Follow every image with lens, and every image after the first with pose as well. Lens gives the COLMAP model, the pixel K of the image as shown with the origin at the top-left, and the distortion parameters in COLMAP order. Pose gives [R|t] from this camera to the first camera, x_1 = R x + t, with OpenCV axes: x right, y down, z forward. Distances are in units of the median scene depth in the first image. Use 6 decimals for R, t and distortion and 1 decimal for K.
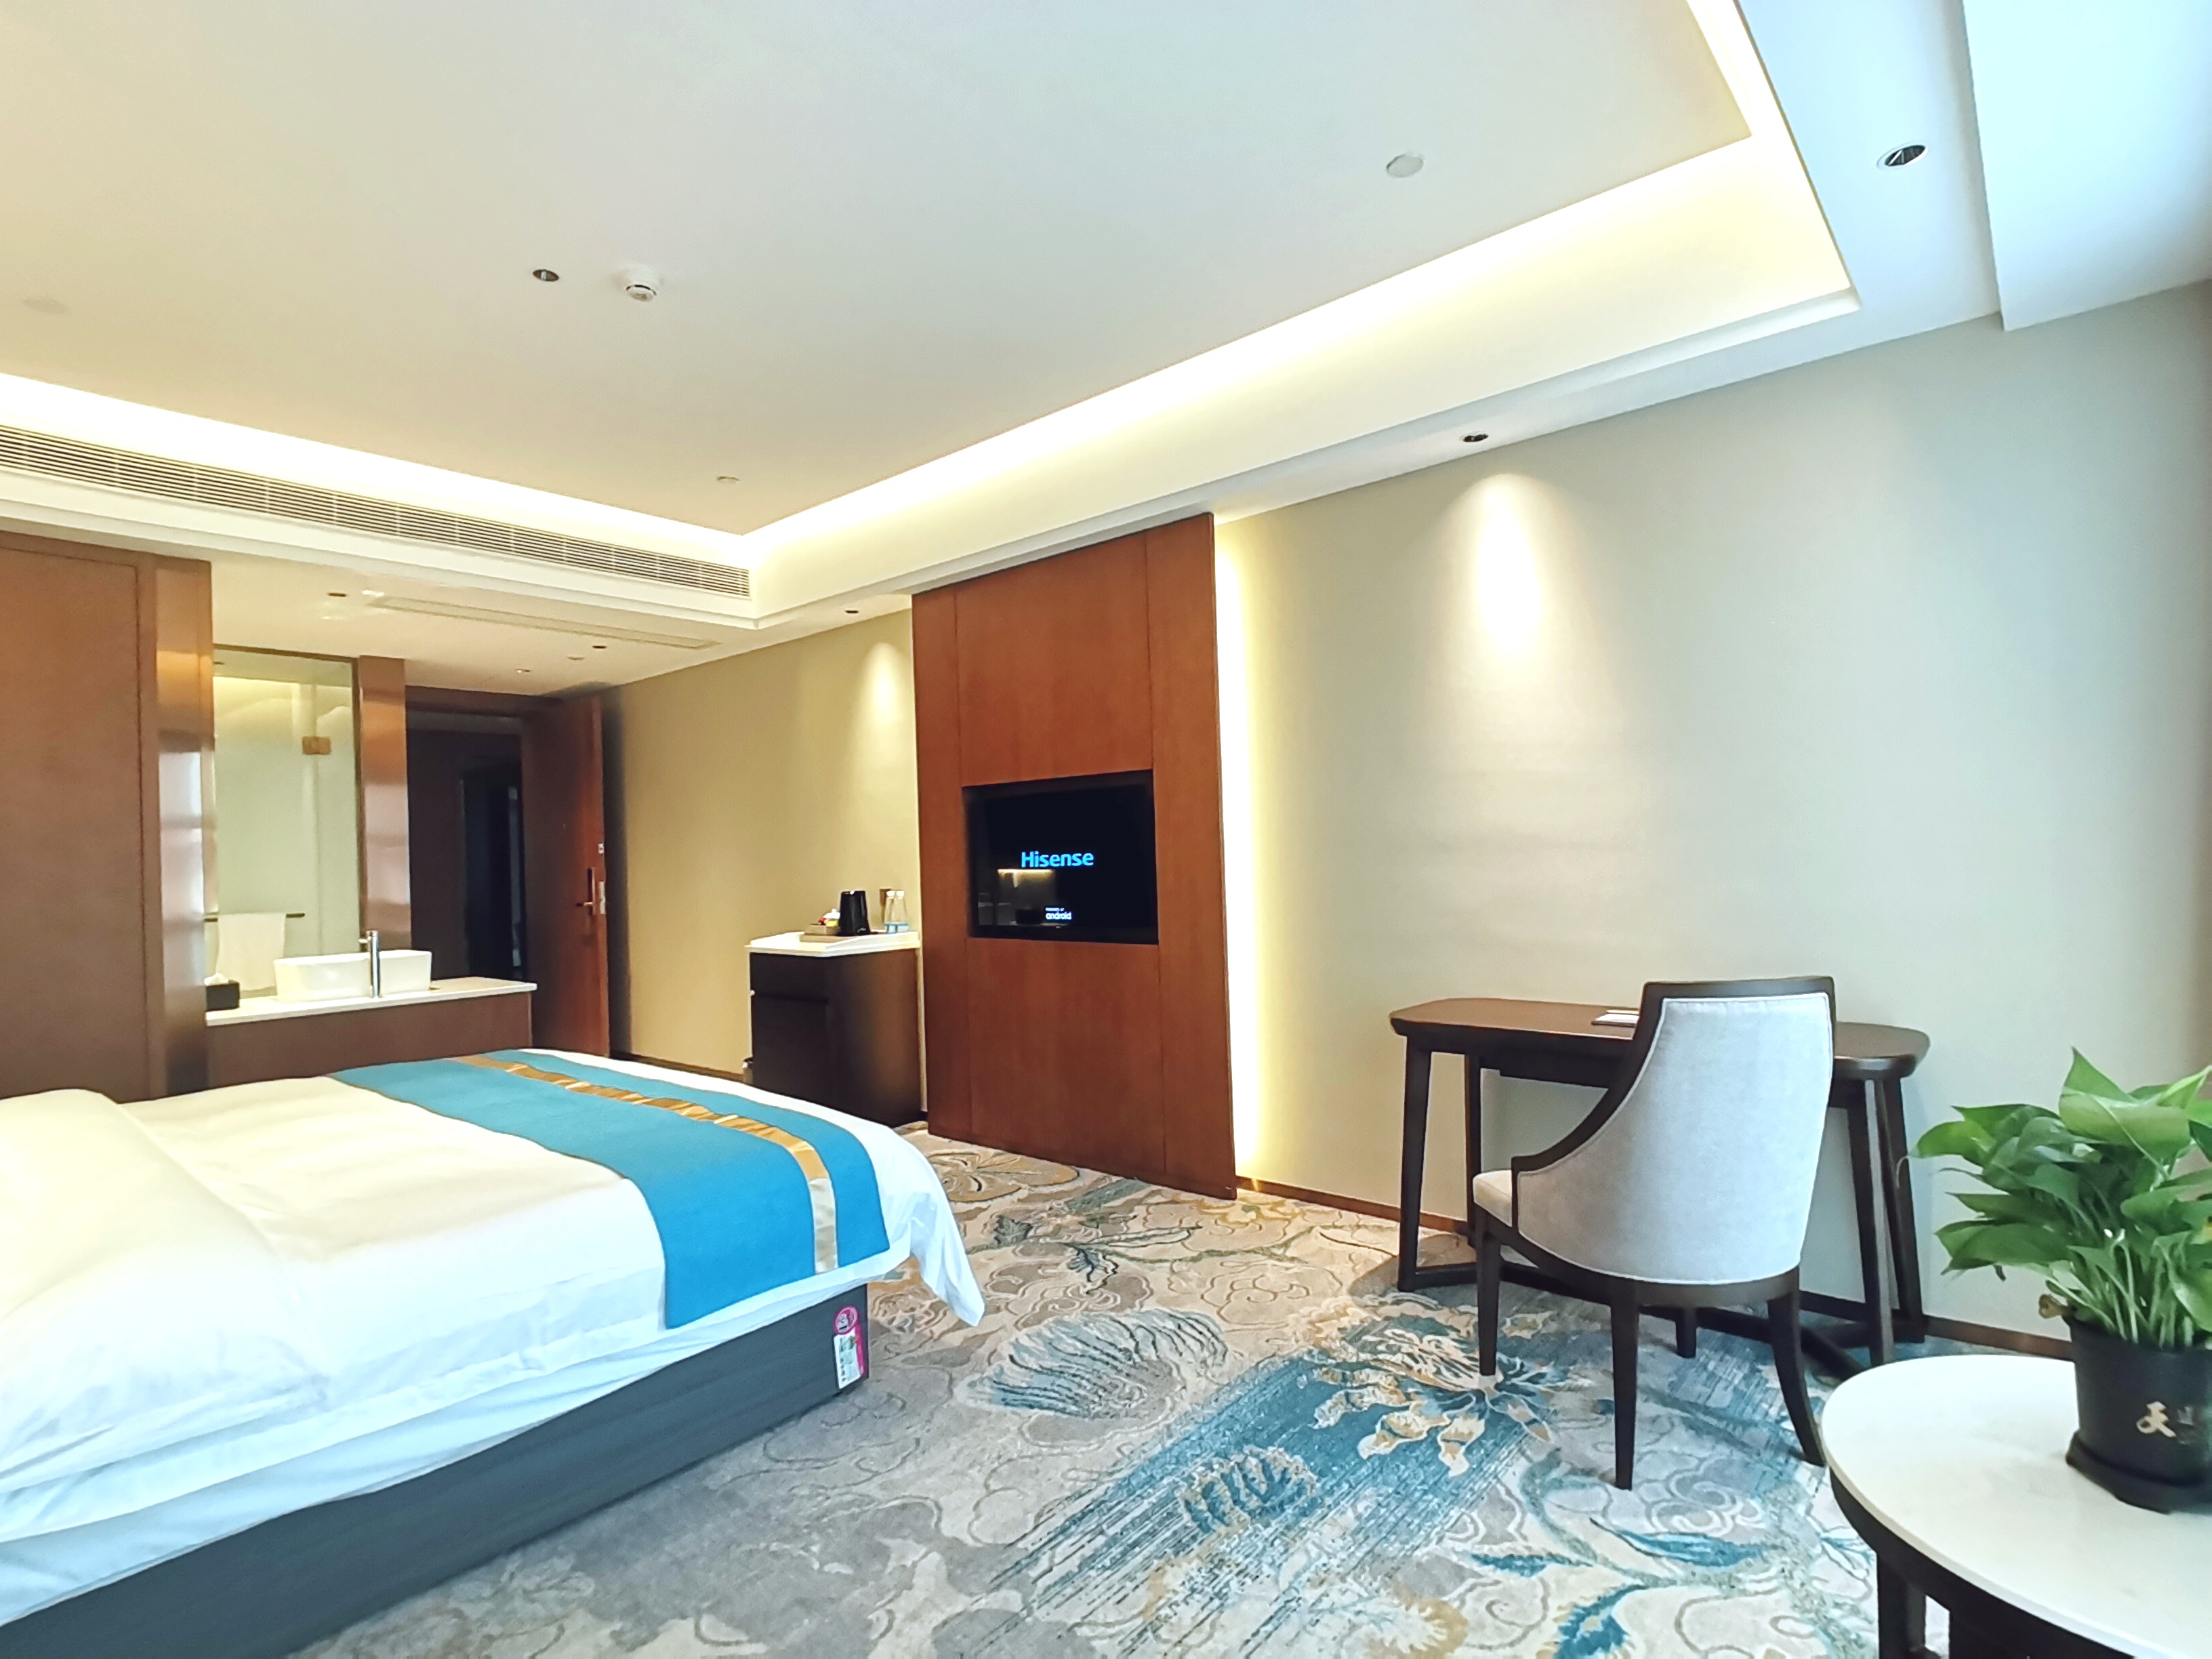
lens RADIAL K [[1095.6, 0, 1111.1], [0, 1095.6, 840.9], [0, 0, 1]] dist [0.040614, -0.043179]
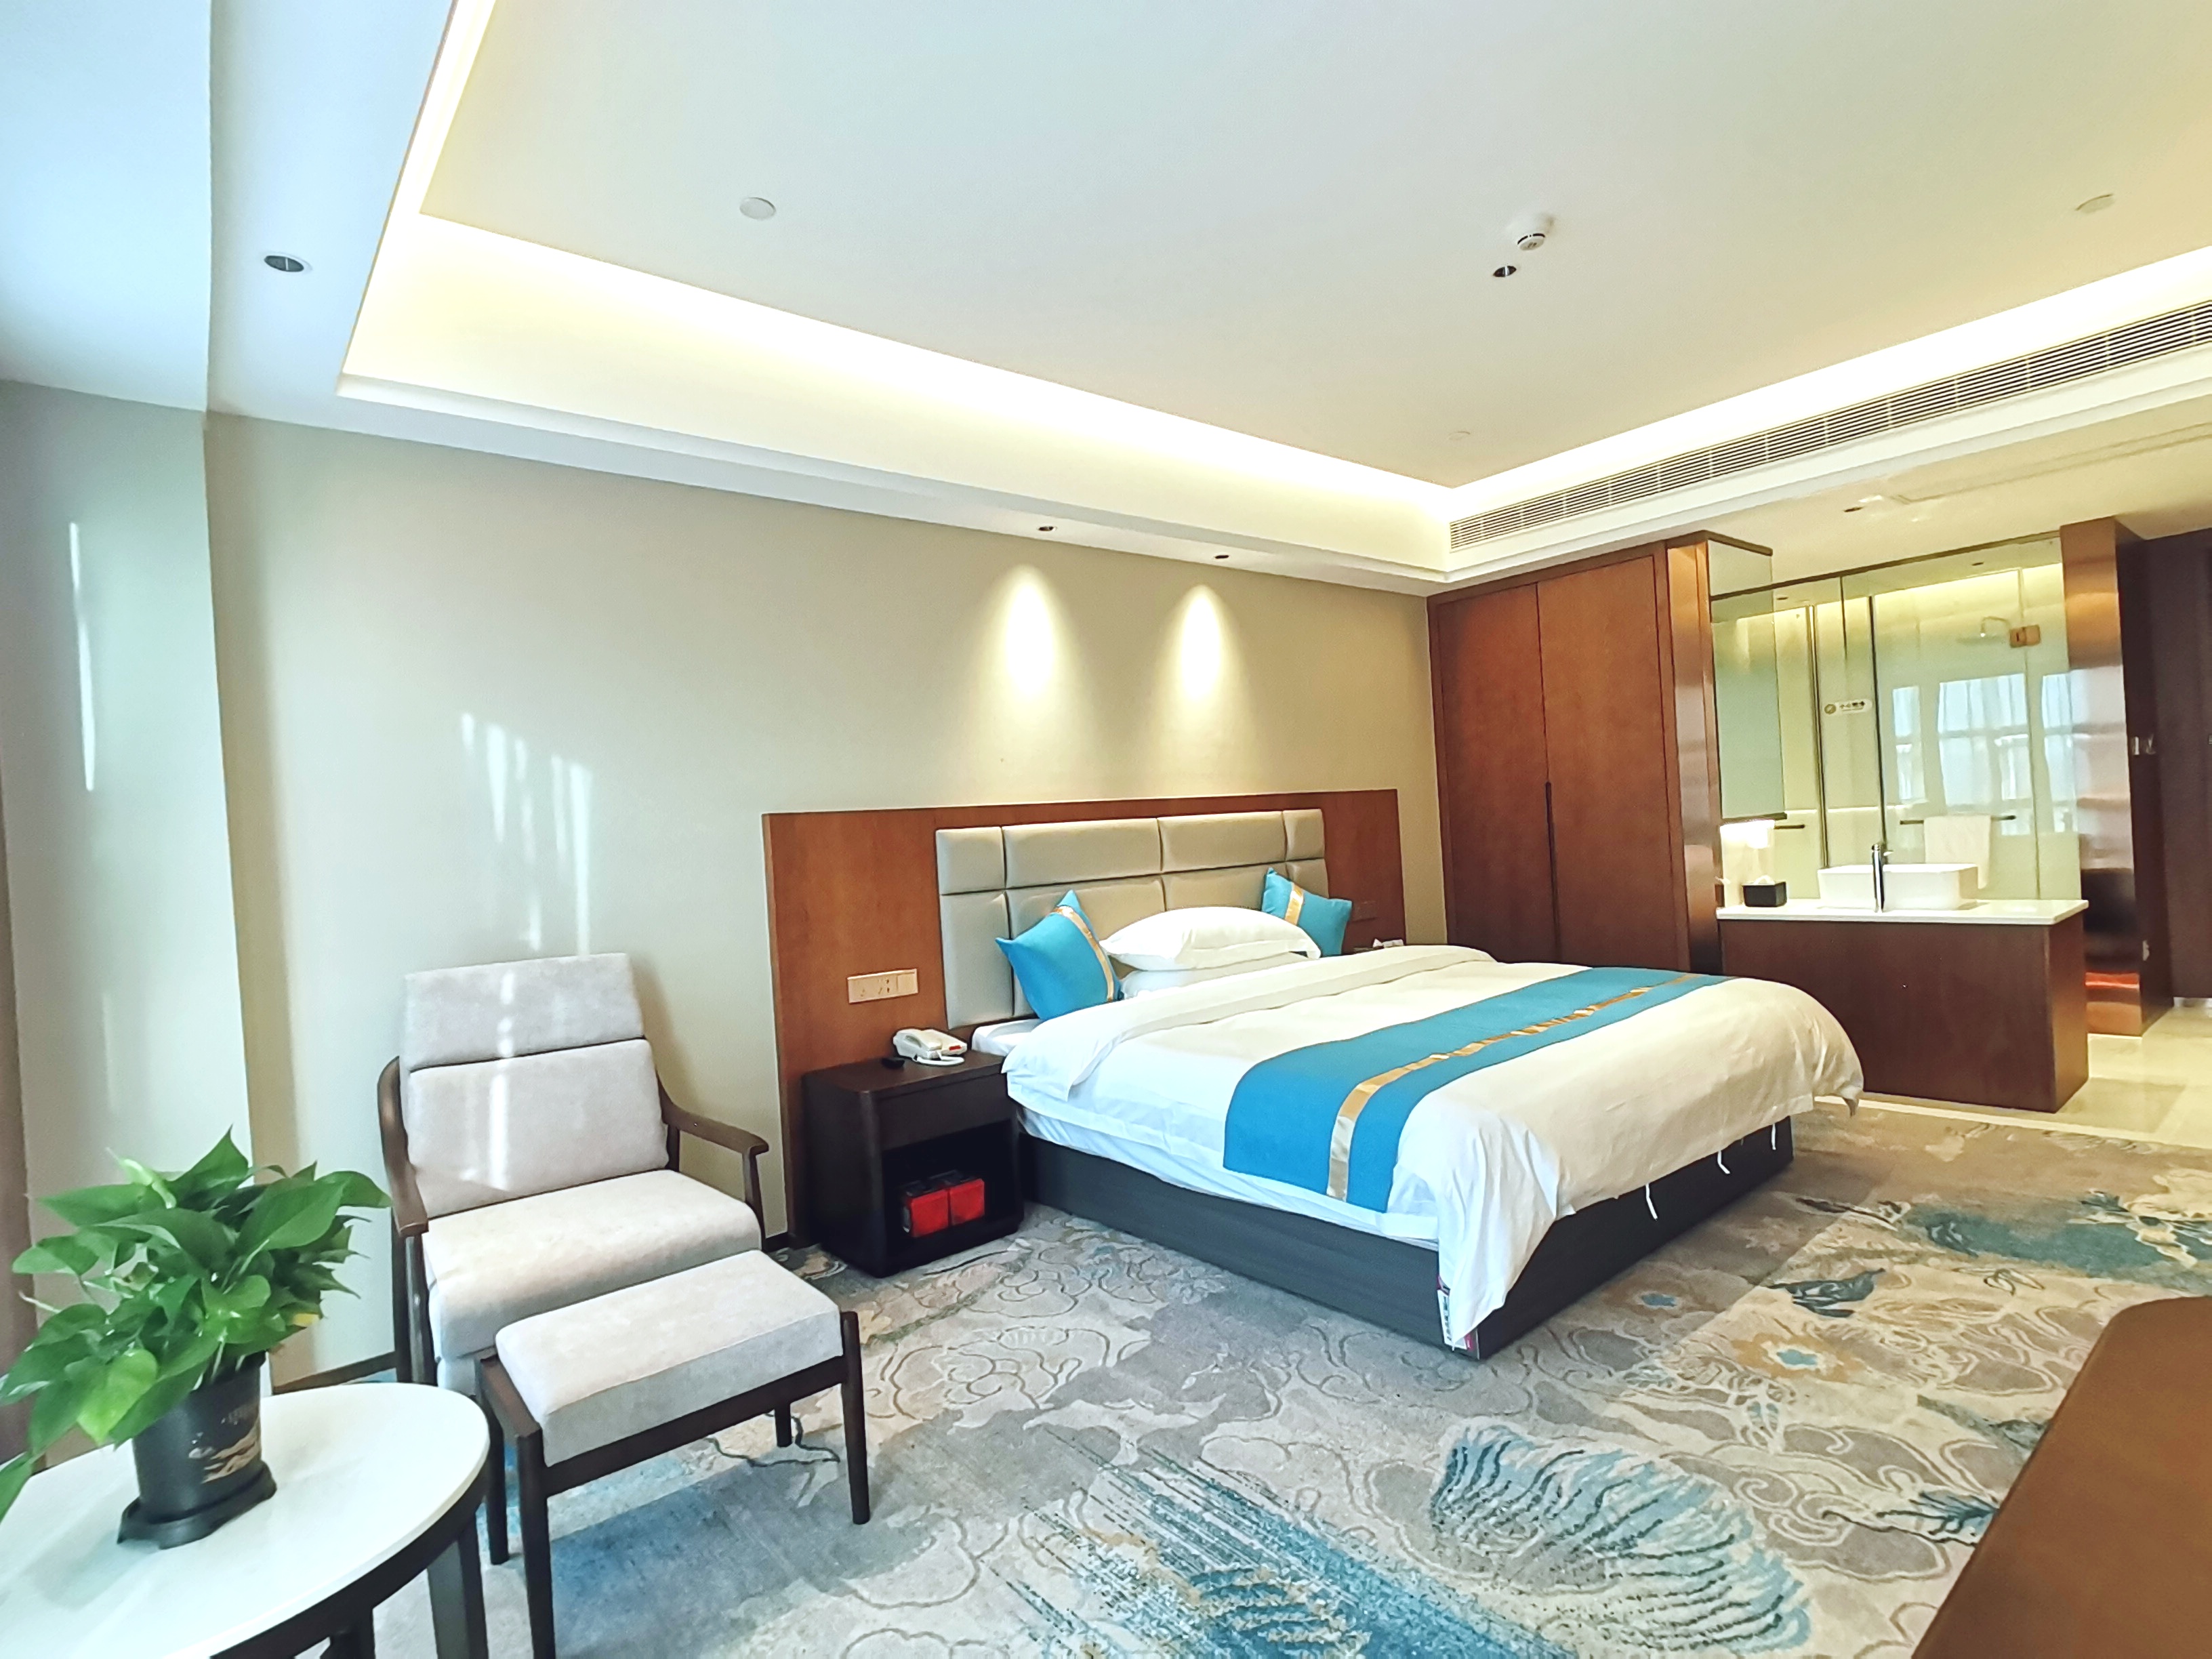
lens RADIAL K [[1095.6, 0, 1111.1], [0, 1095.6, 840.9], [0, 0, 1]] dist [0.040614, -0.043179]
pose [[-0.165465, 0.052320, -0.984827, 0.563020], [0.080358, 0.995987, 0.039411, -0.021708], [0.982936, -0.072618, -0.169005, 0.649266]]
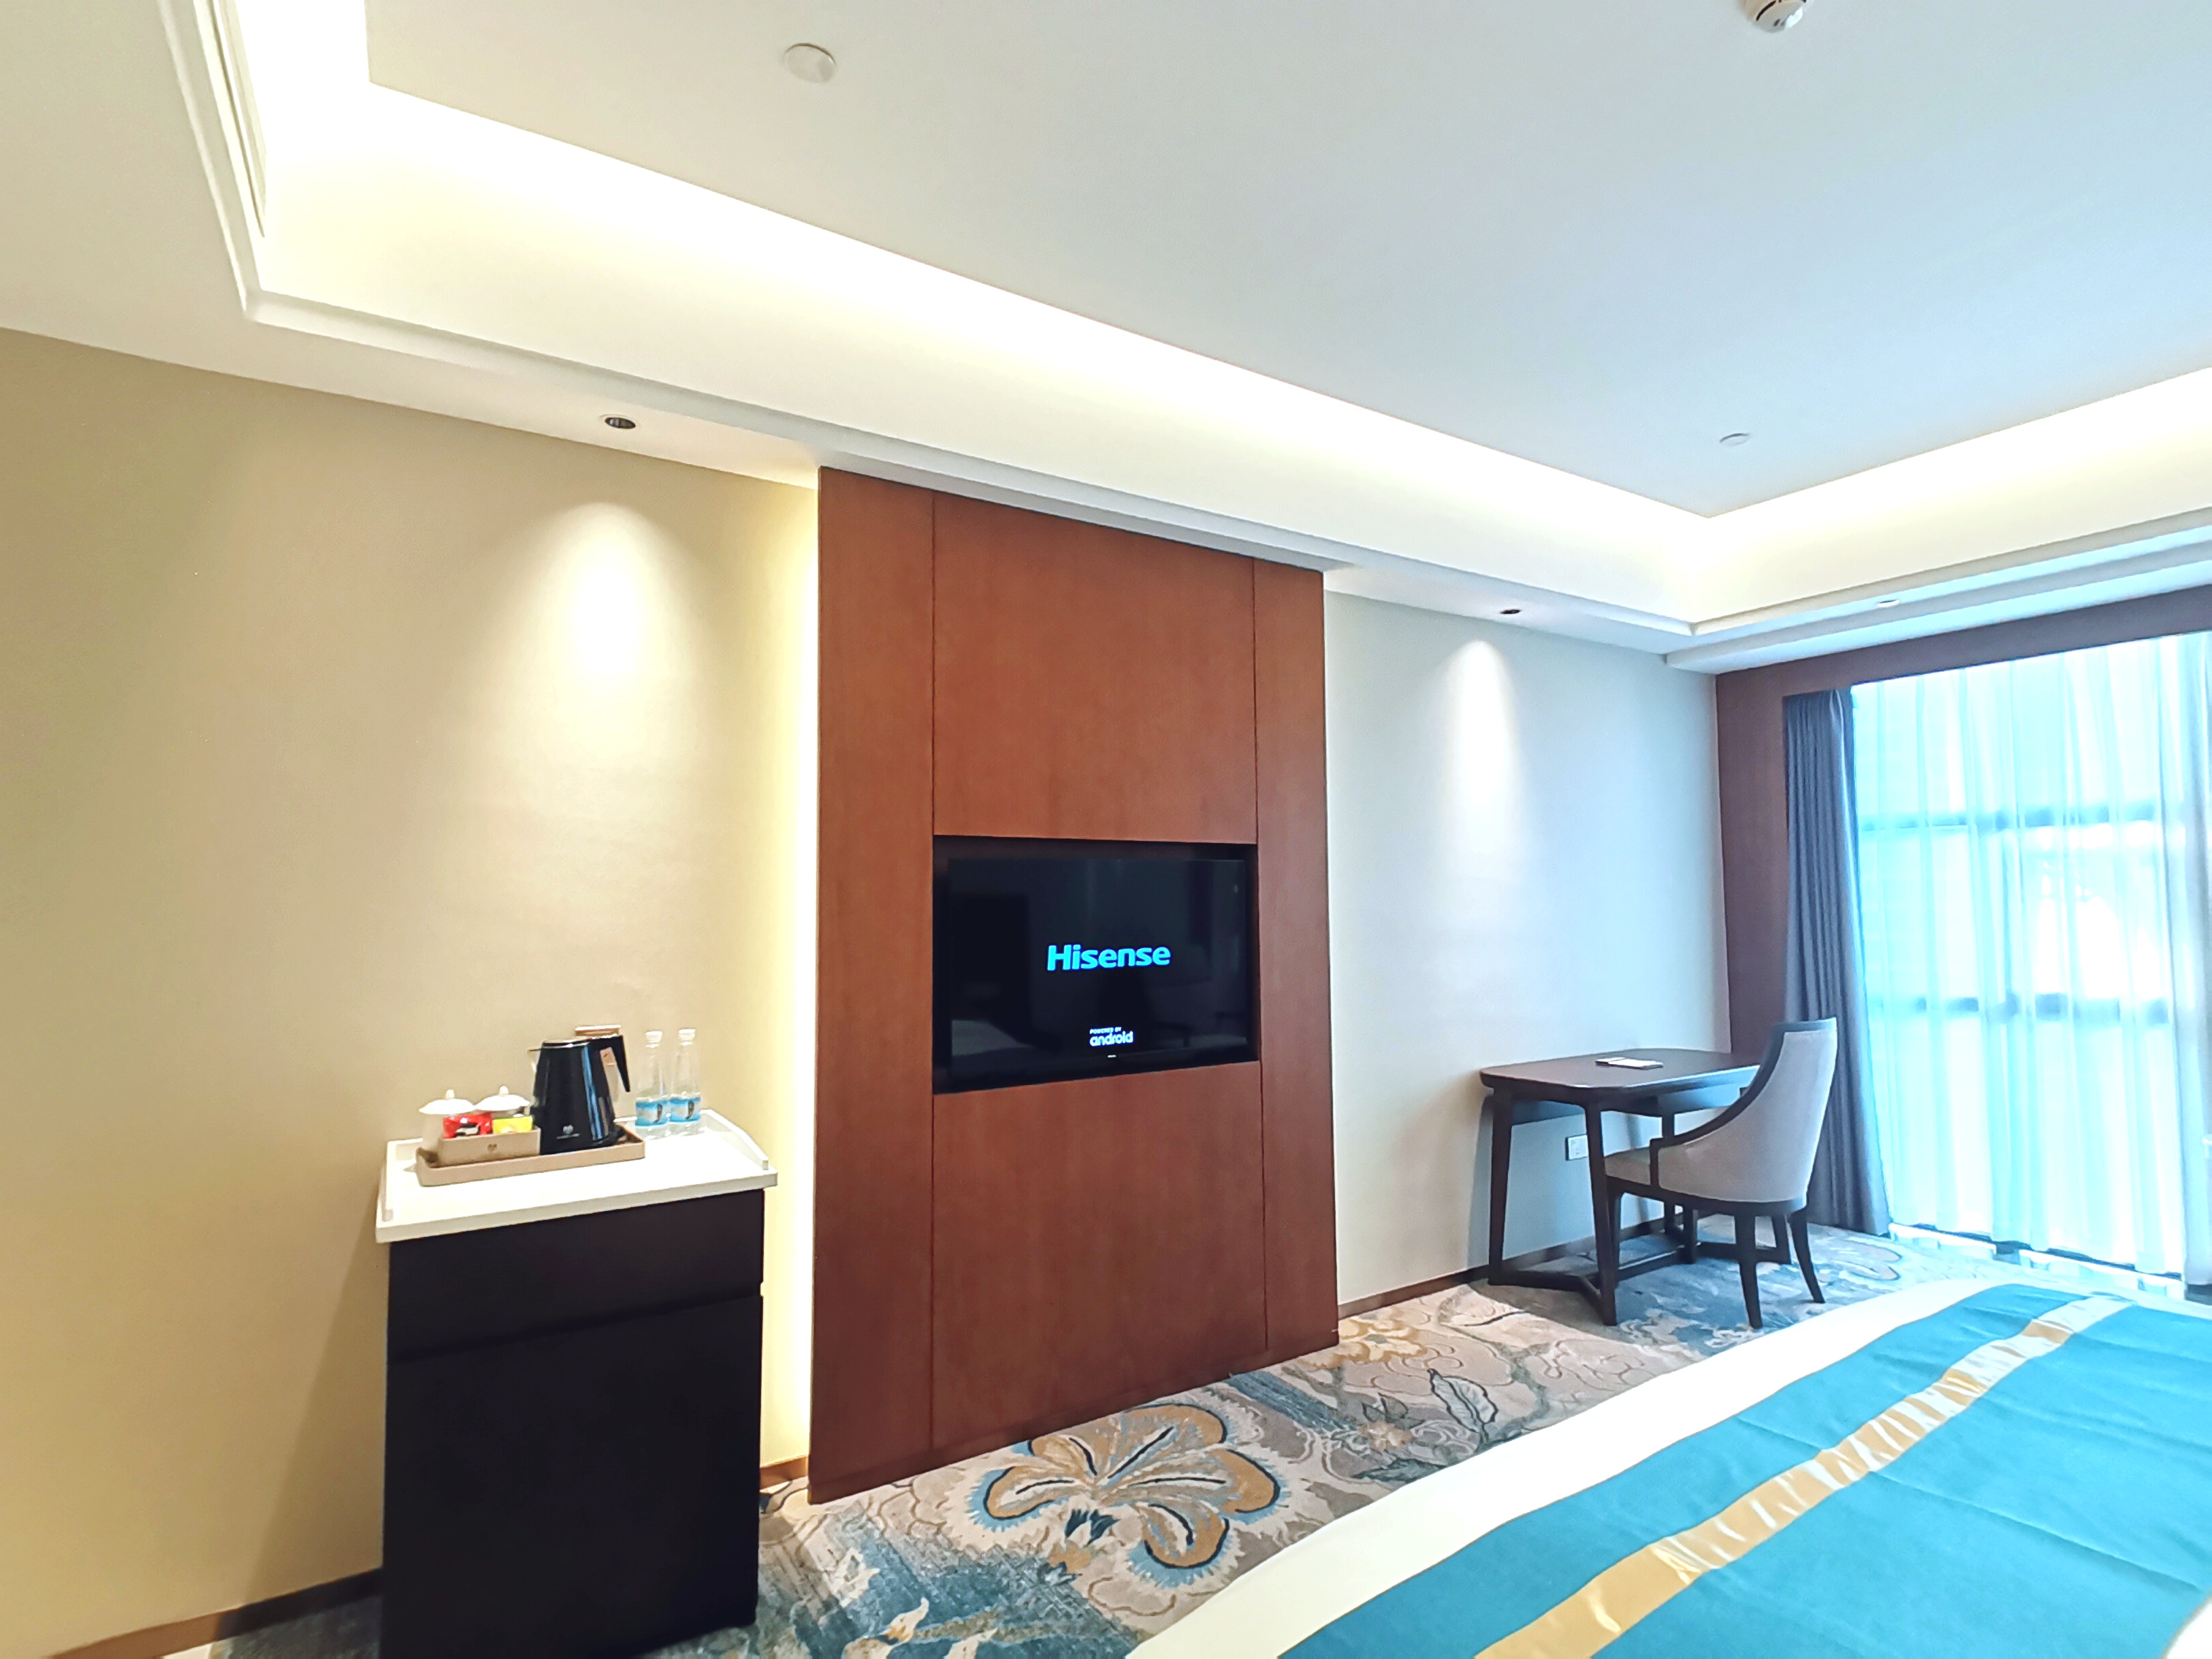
lens RADIAL K [[1095.6, 0, 1111.1], [0, 1095.6, 840.9], [0, 0, 1]] dist [0.040614, -0.043179]
pose [[0.288909, 0.080929, 0.953930, -0.909796], [-0.012775, 0.996658, -0.080685, -0.000247], [-0.957271, 0.011124, 0.288978, 1.016713]]
